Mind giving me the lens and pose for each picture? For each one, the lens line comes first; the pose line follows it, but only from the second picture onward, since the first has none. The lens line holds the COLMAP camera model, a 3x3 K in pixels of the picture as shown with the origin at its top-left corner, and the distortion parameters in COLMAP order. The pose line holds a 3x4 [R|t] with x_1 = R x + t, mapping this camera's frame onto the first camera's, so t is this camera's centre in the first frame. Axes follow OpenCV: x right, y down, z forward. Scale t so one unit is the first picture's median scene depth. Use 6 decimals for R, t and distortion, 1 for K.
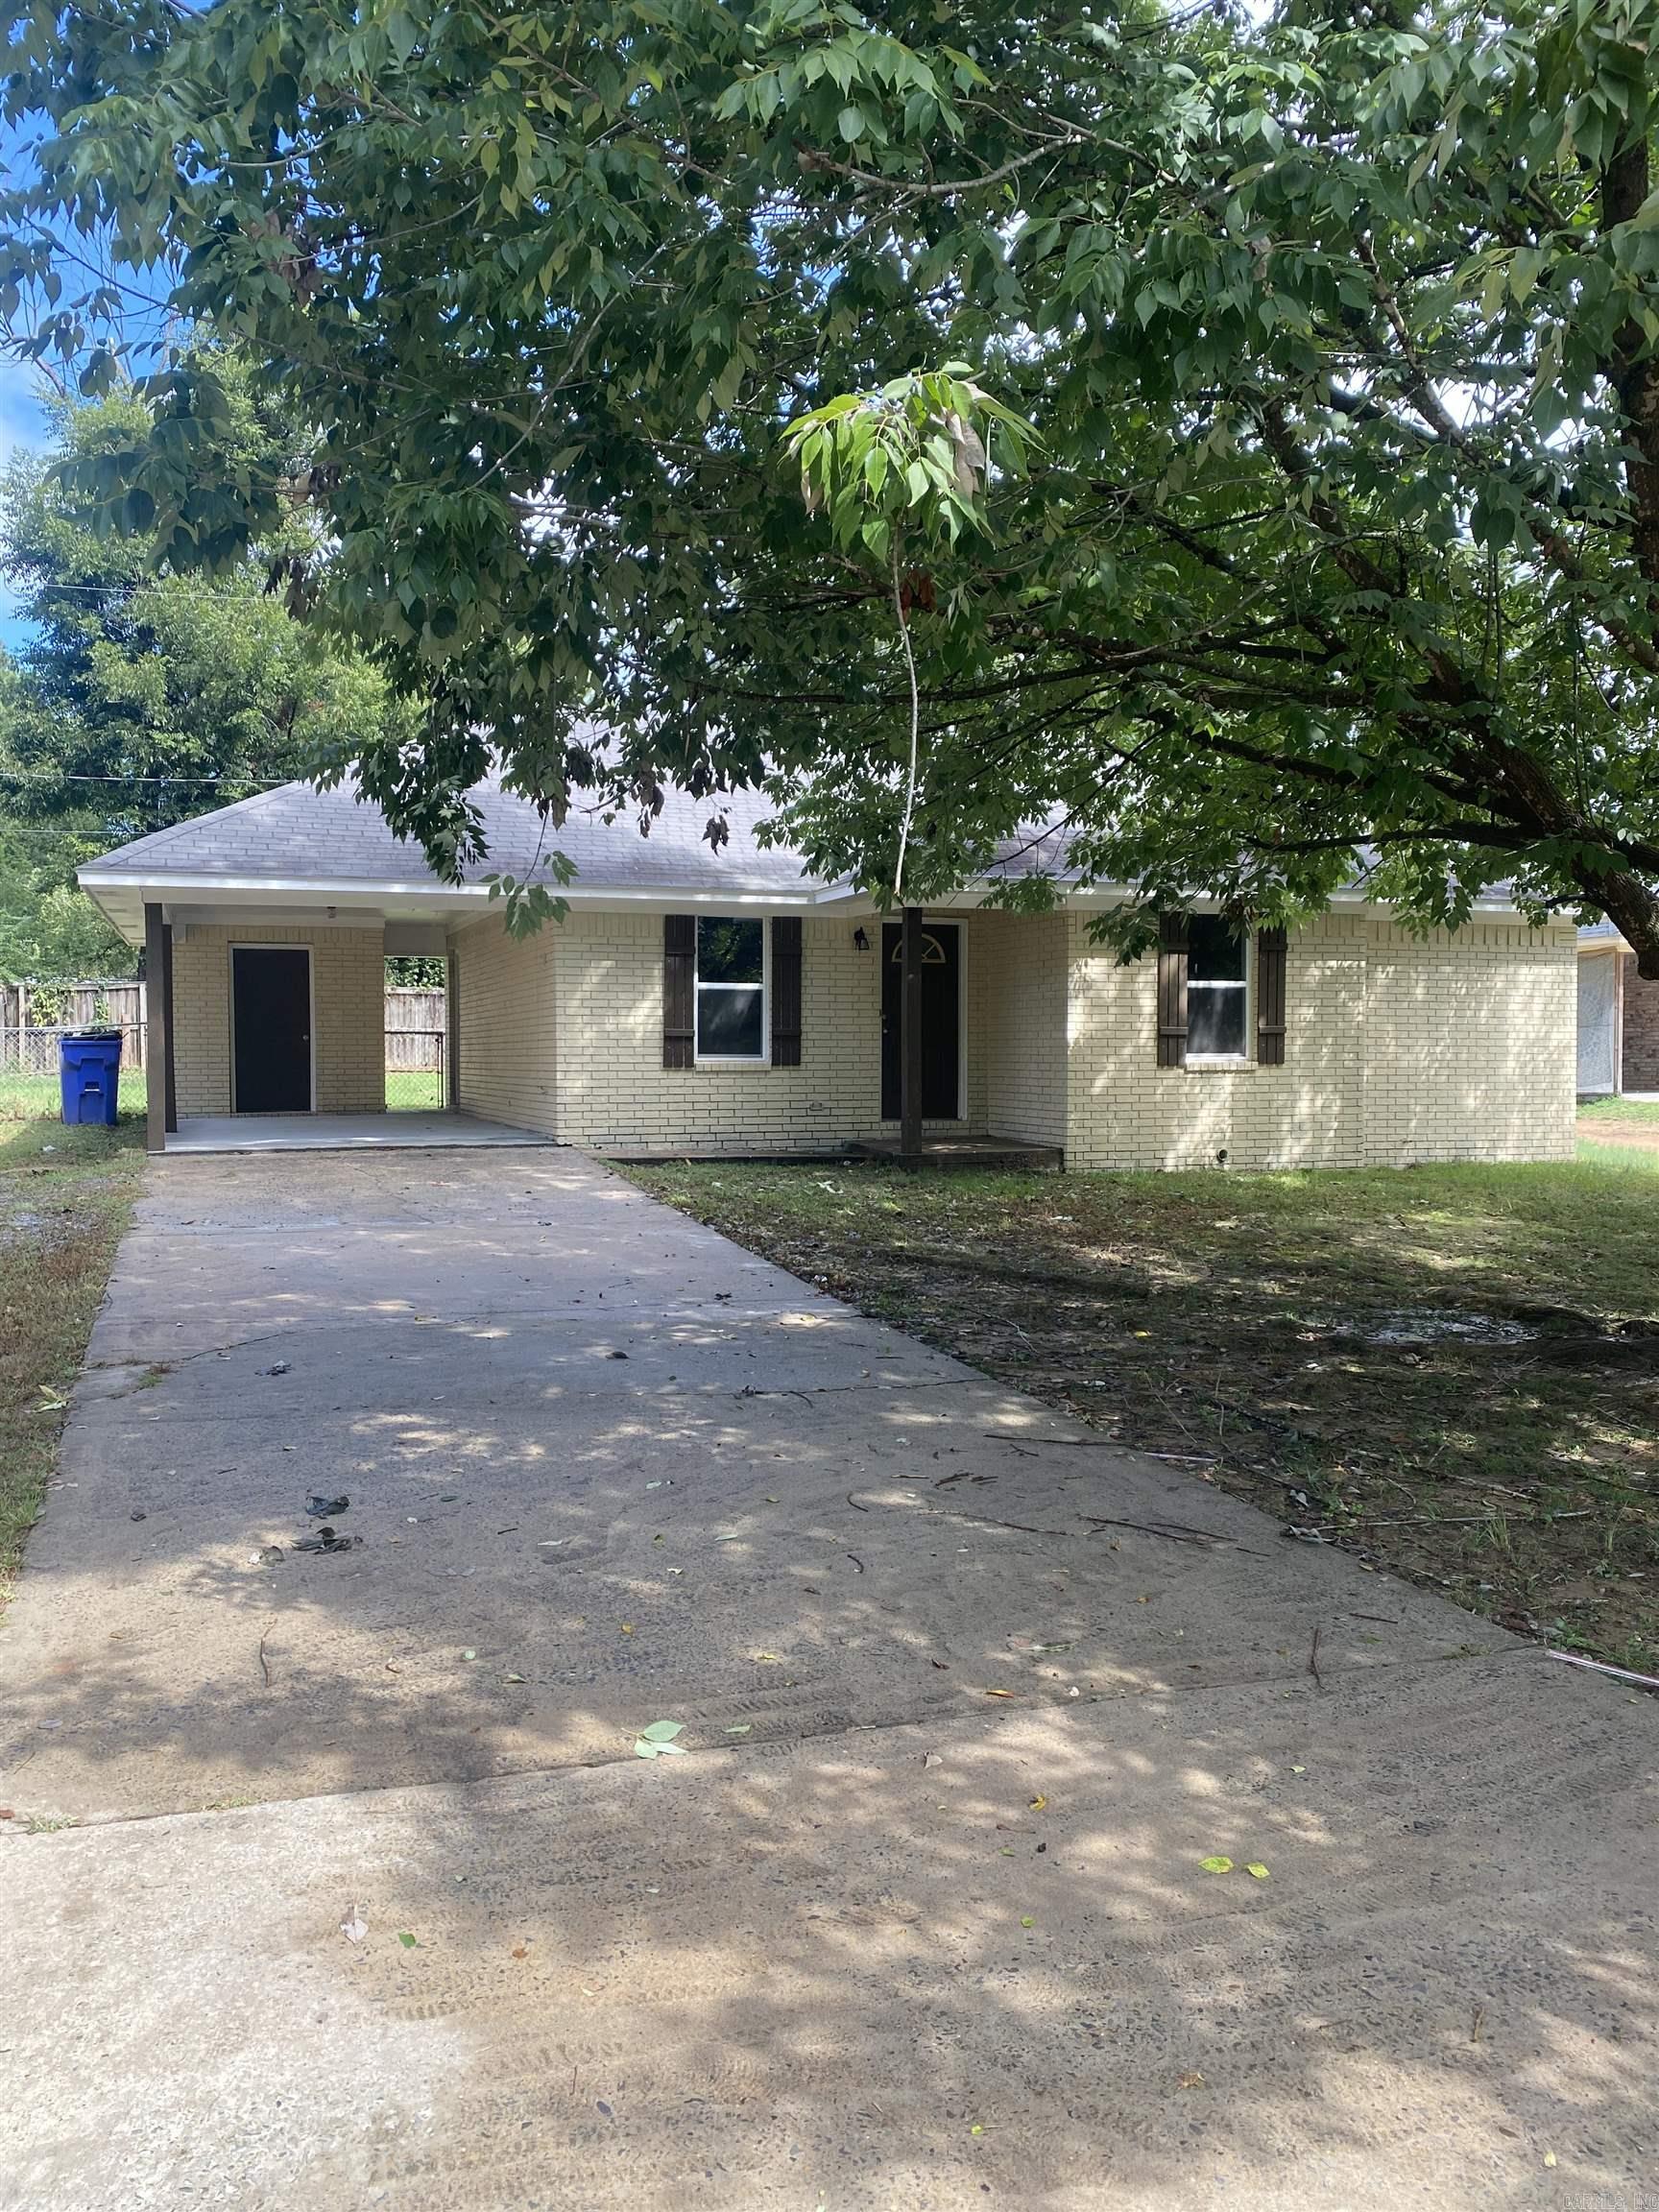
lens RADIAL K [[1645.9, 0, 840.1], [0, 1645.9, 1105.0], [0, 0, 1]] dist [0.032175, -0.032414]
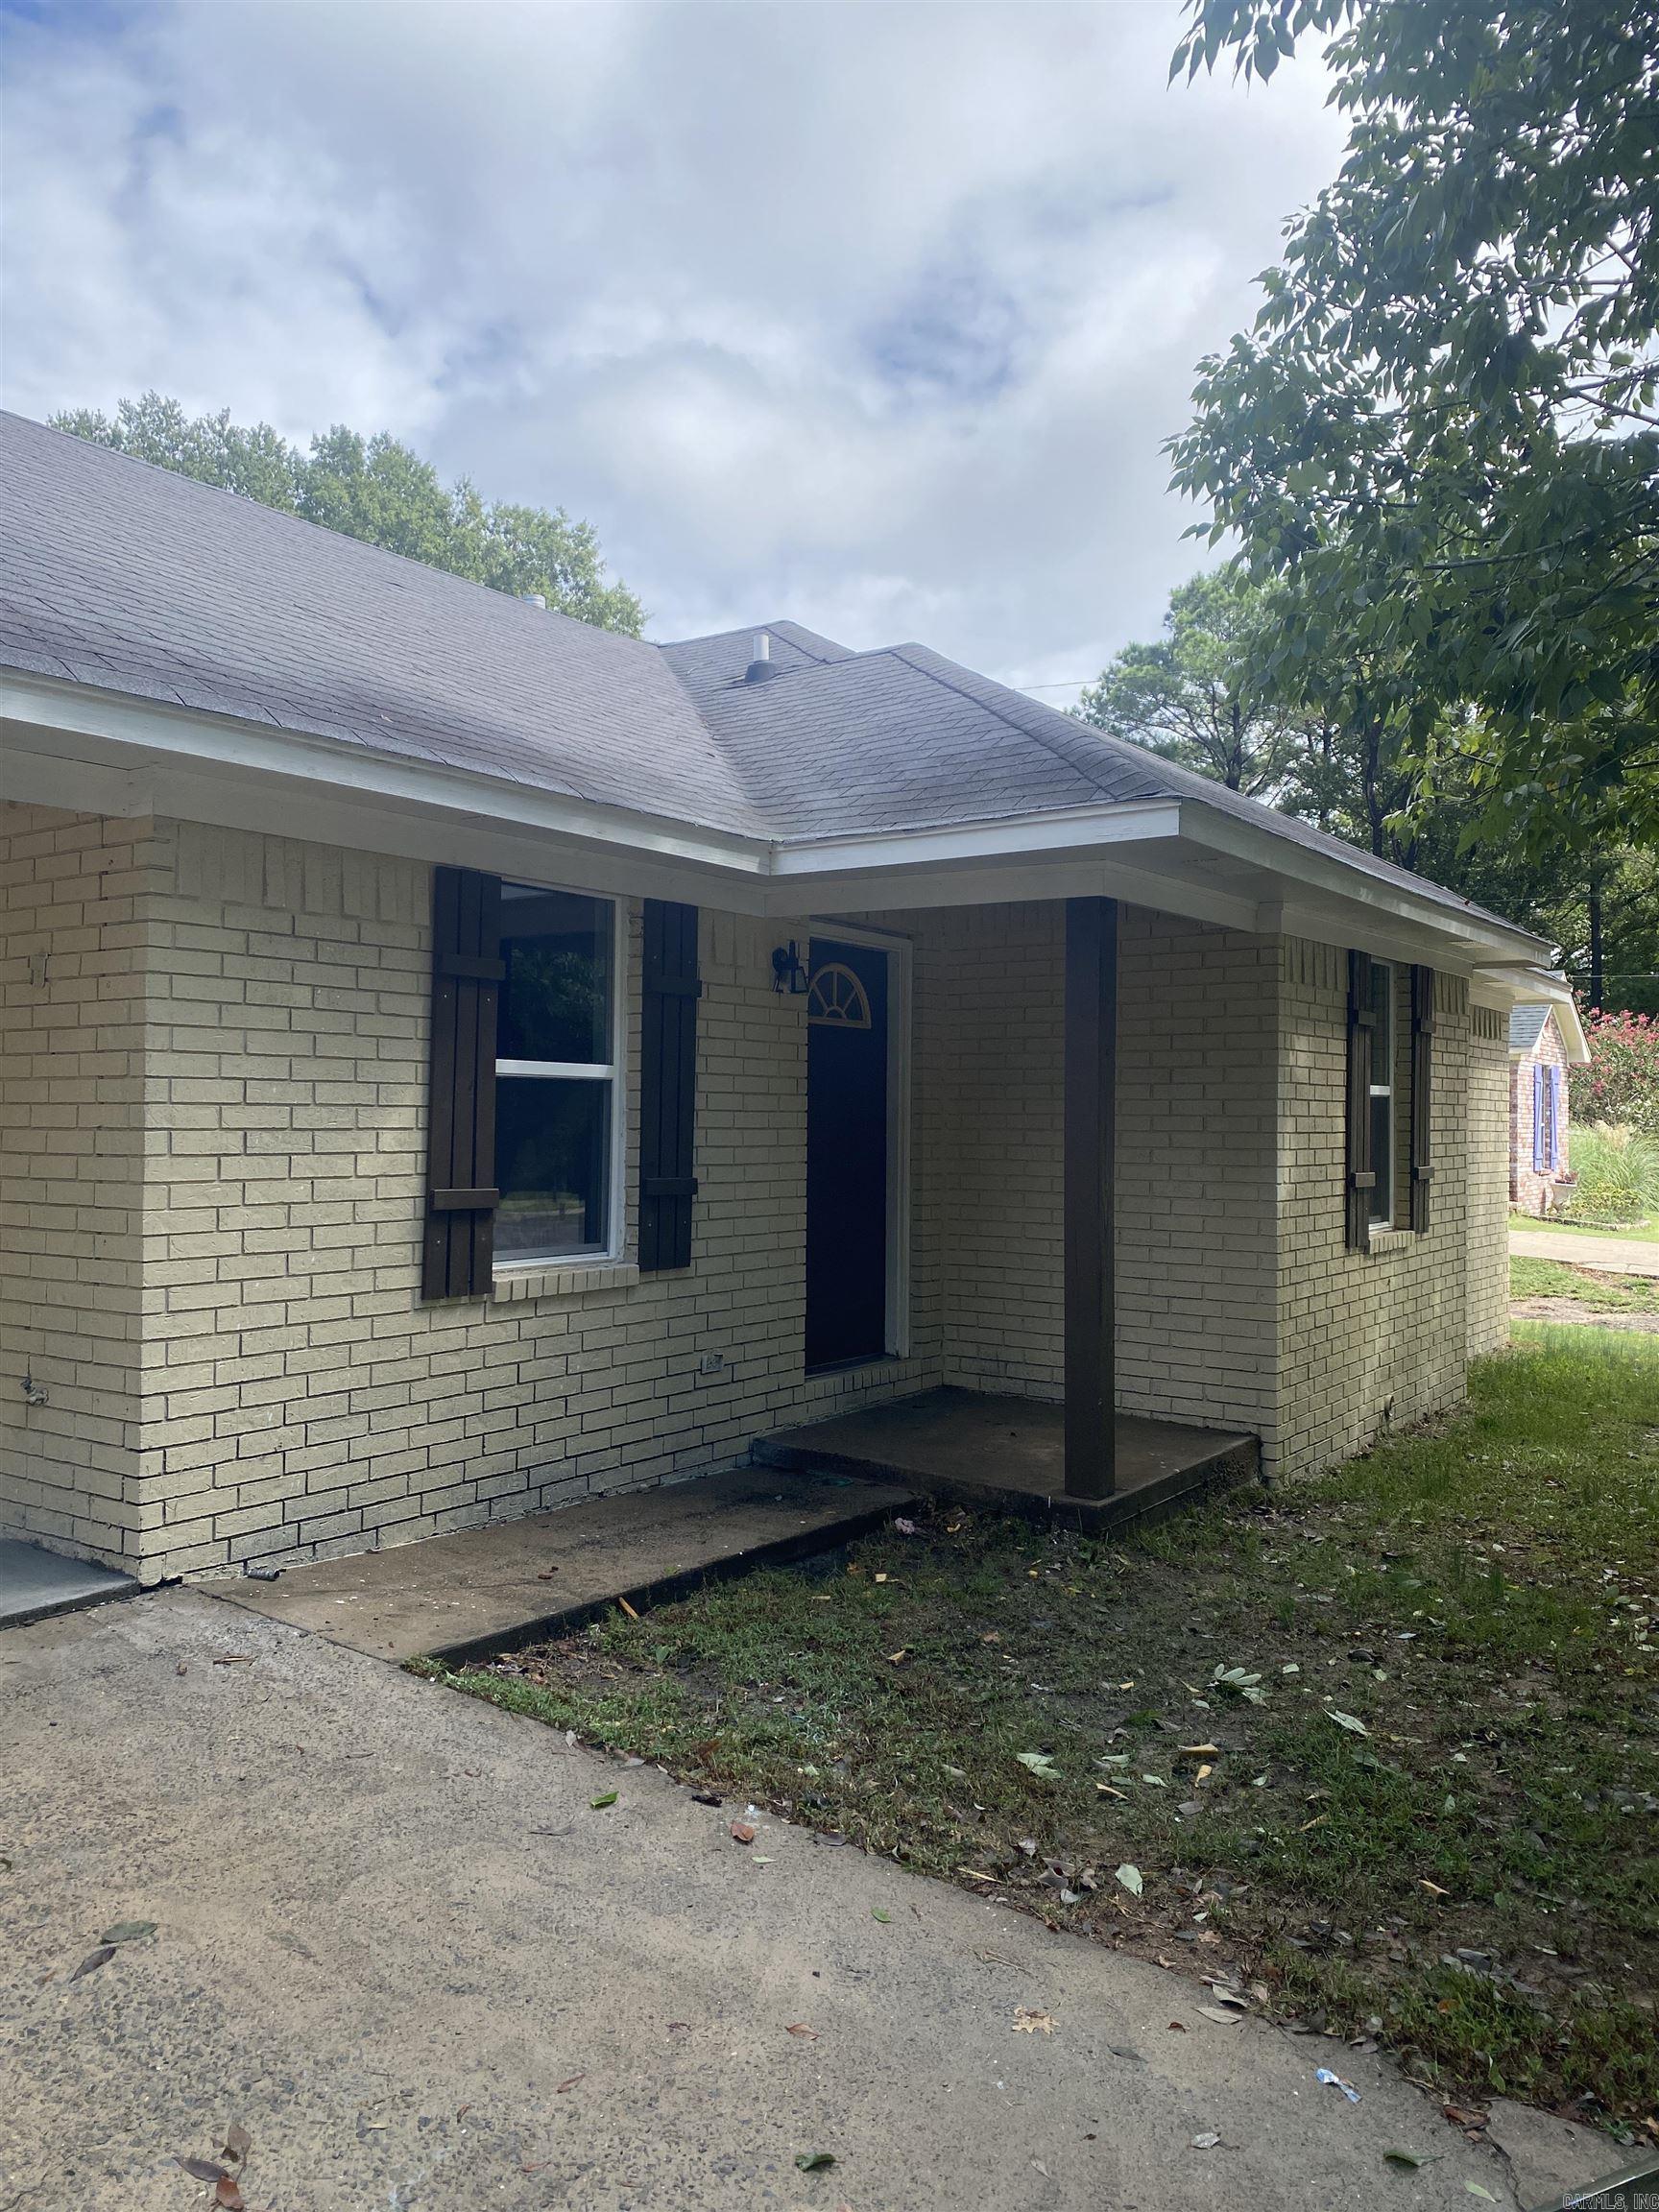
lens RADIAL K [[1690.3, 0, 813.7], [0, 1690.3, 1079.6], [0, 0, 1]] dist [0.019754, -0.016559]
pose [[0.827997, 0.020497, 0.560358, -0.239320], [0.009279, 0.998694, -0.050242, -0.050684], [-0.560656, 0.046800, 0.826725, 0.655120]]
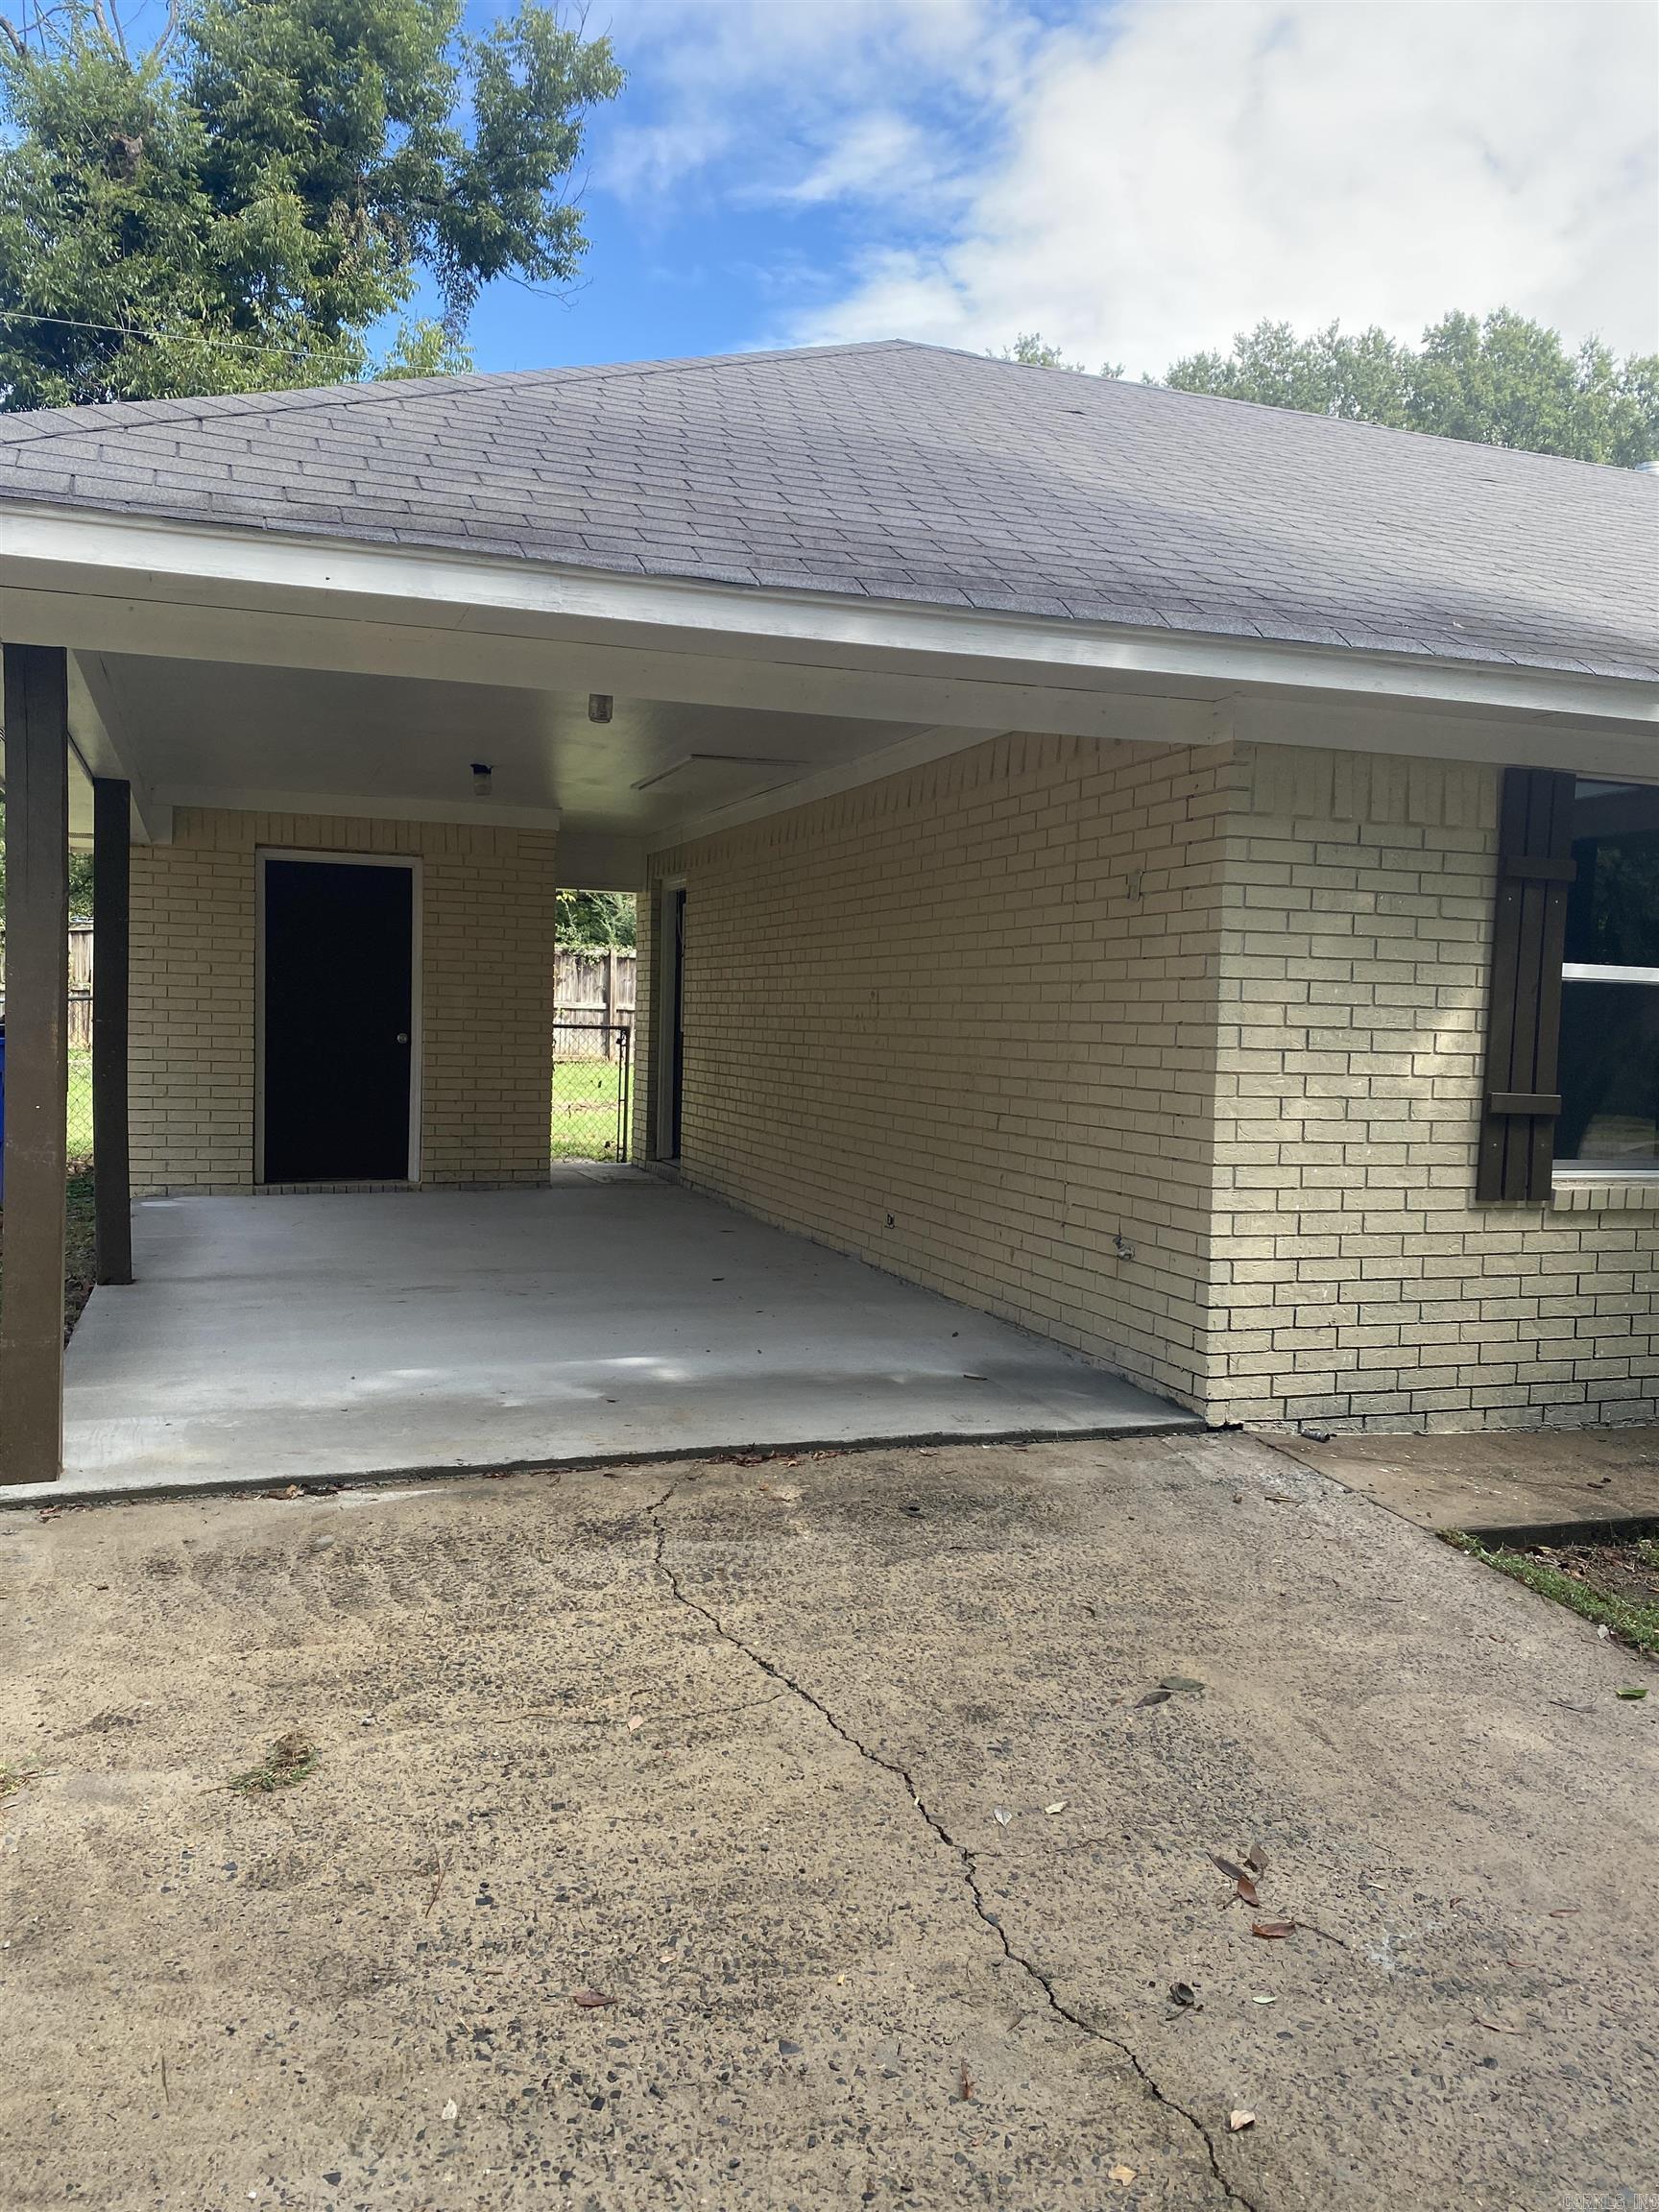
lens RADIAL K [[1690.3, 0, 813.7], [0, 1690.3, 1079.6], [0, 0, 1]] dist [0.019754, -0.016559]
pose [[0.999159, 0.030574, -0.027320, -0.239860], [-0.030405, 0.999516, 0.006563, -0.046829], [0.027507, -0.005727, 0.999605, 0.631269]]
